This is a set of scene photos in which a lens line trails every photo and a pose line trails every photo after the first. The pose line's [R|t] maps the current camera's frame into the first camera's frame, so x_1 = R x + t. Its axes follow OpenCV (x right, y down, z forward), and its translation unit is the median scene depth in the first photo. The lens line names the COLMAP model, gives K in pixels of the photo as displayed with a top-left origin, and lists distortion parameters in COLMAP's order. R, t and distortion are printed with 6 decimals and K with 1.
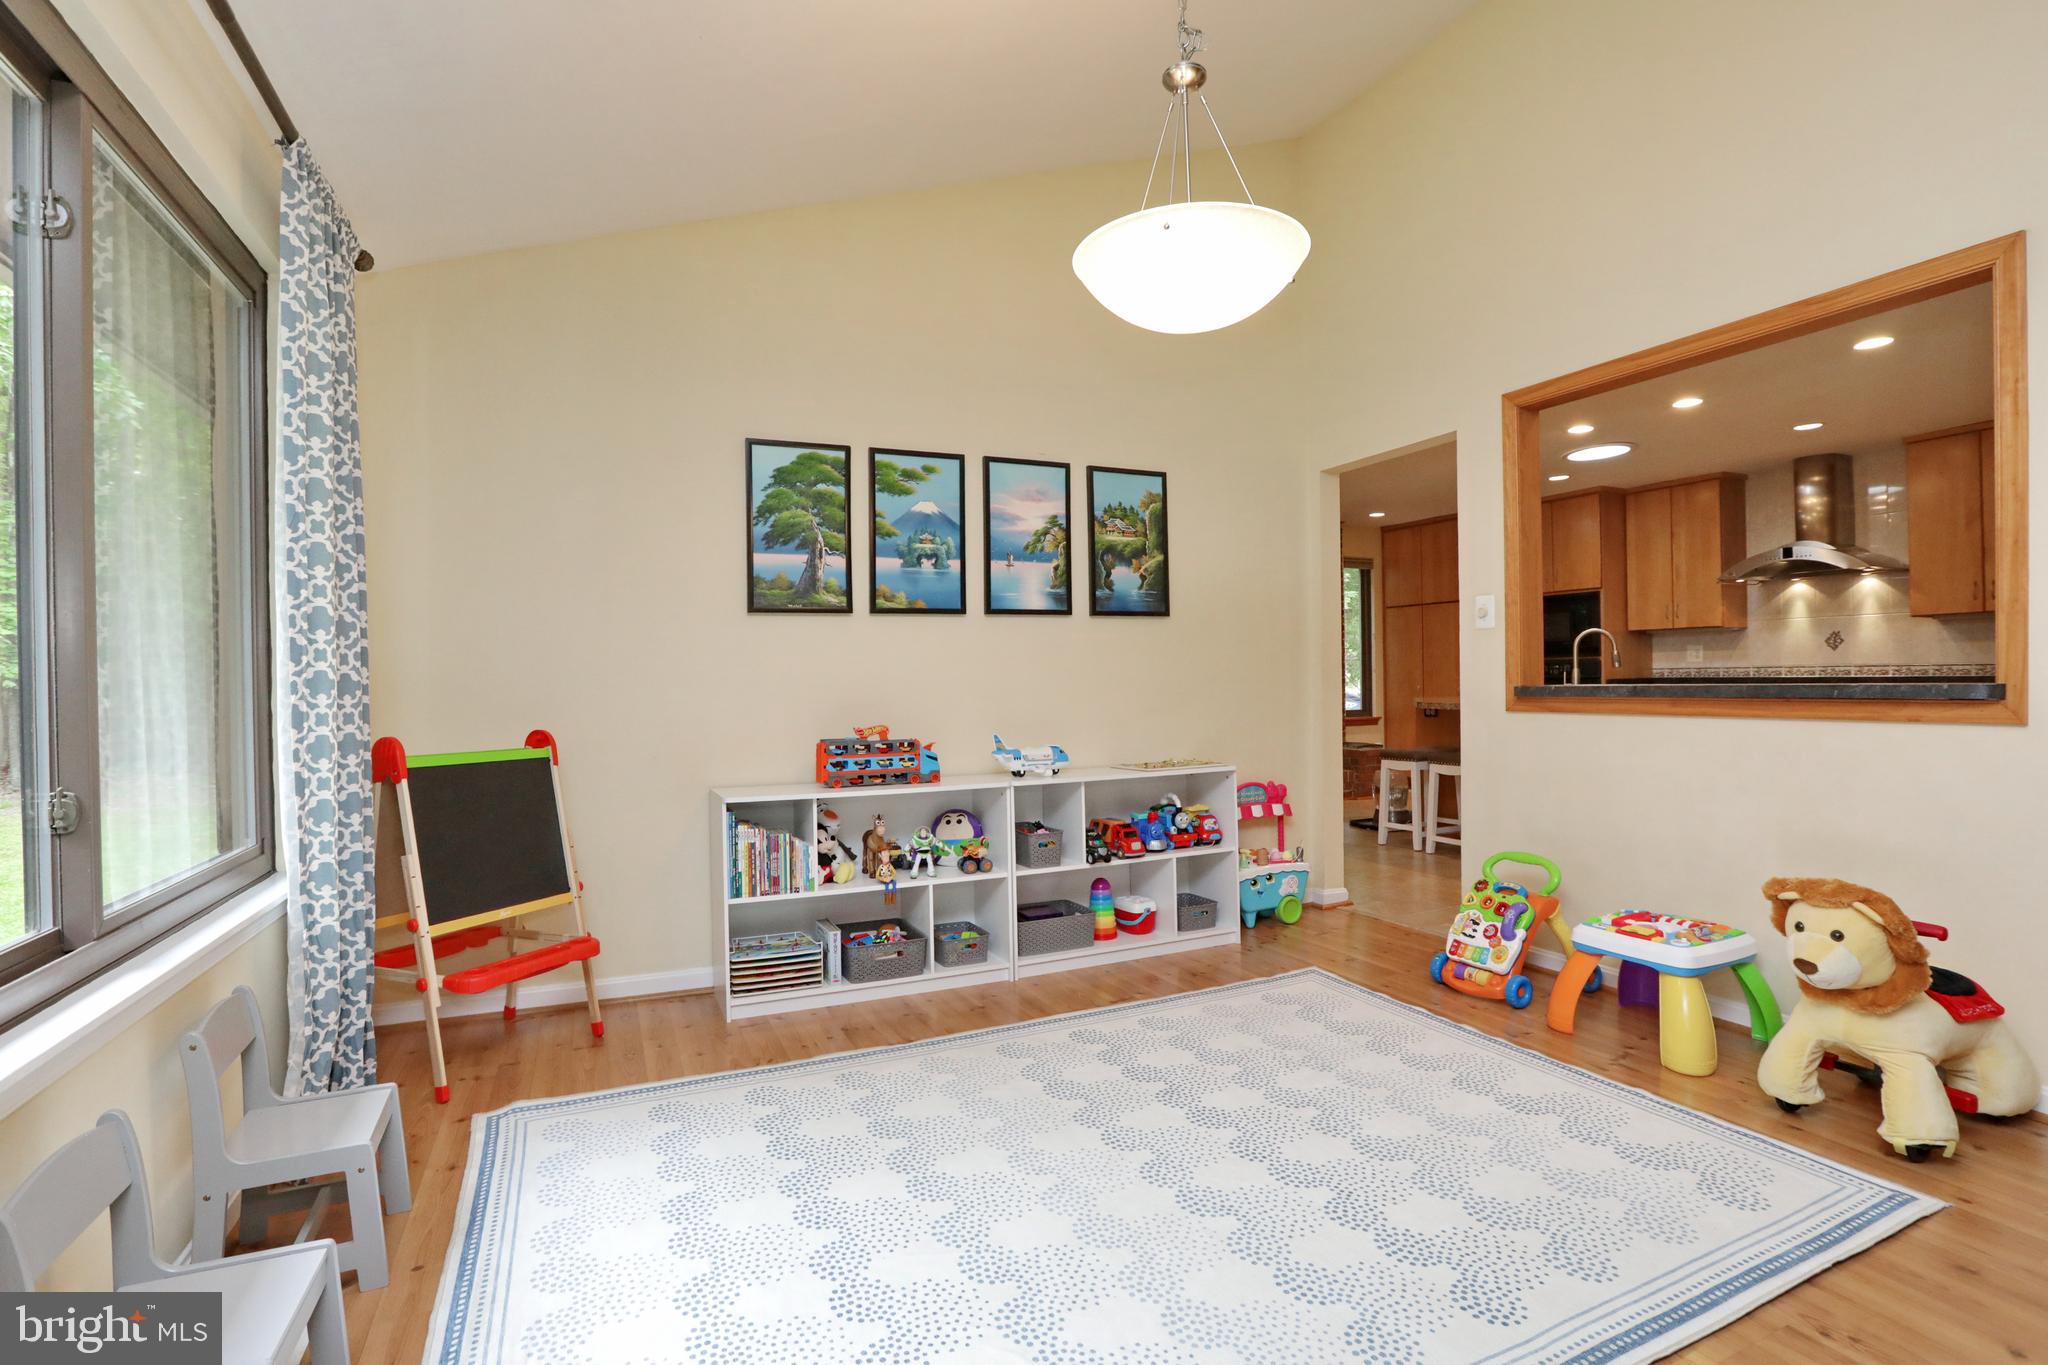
lens RADIAL K [[955.2, 0, 1024.0], [0, 955.2, 682.5], [0, 0, 1]] dist [-0.058728, 0.021571]
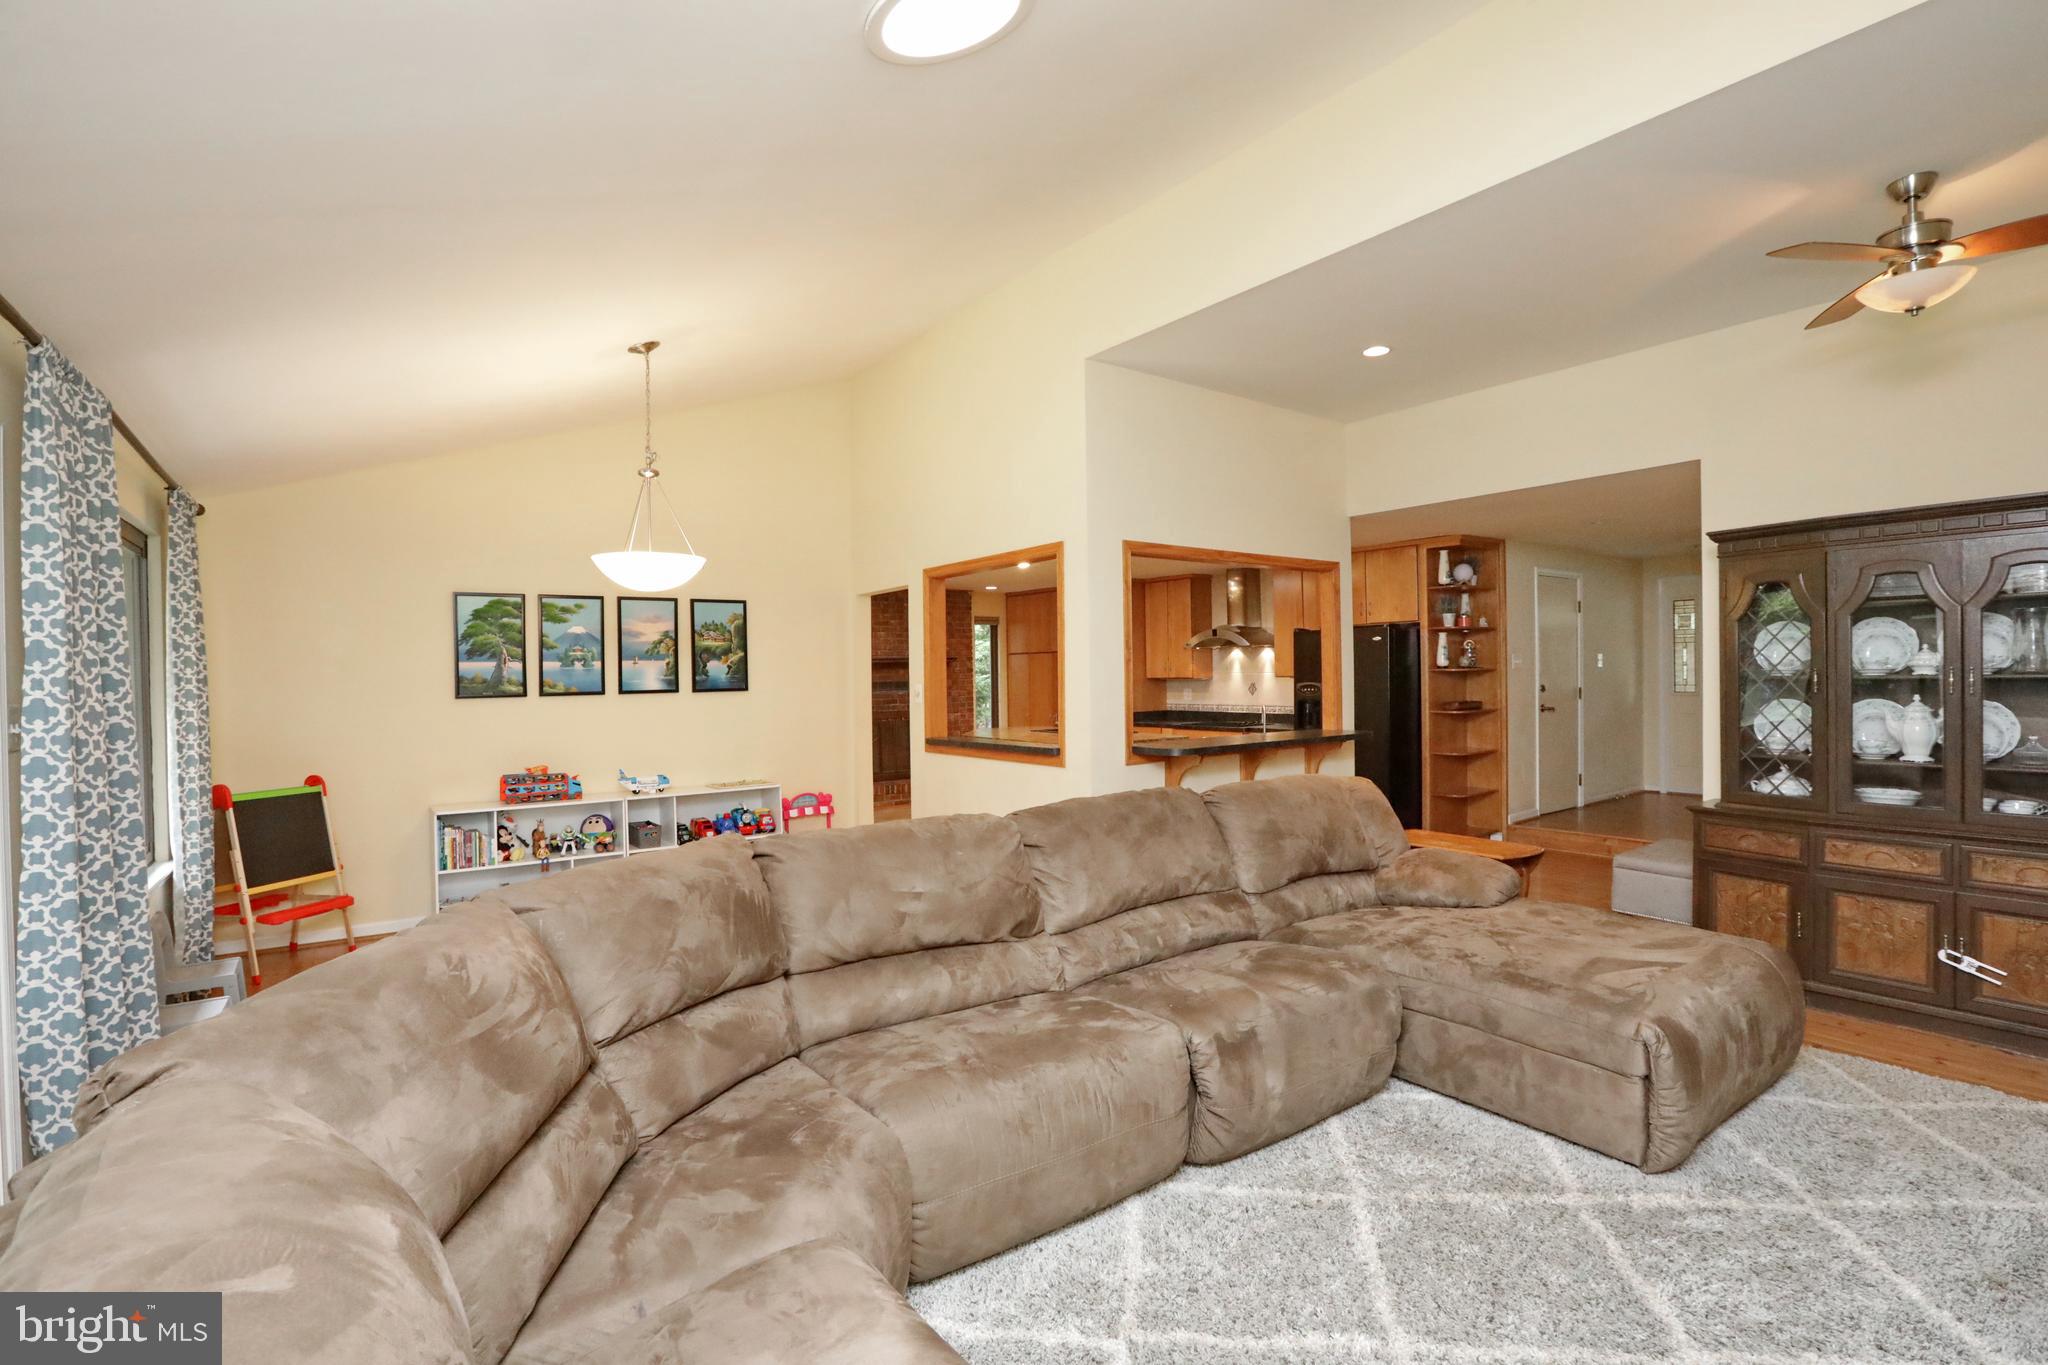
lens RADIAL K [[952.9, 0, 1024.0], [0, 952.9, 682.5], [0, 0, 1]] dist [-0.038469, 0.021557]
pose [[0.981397, -0.003132, 0.191965, 0.344833], [0.002979, 0.999995, 0.001087, -0.095730], [-0.191967, -0.000495, 0.981401, -0.750859]]
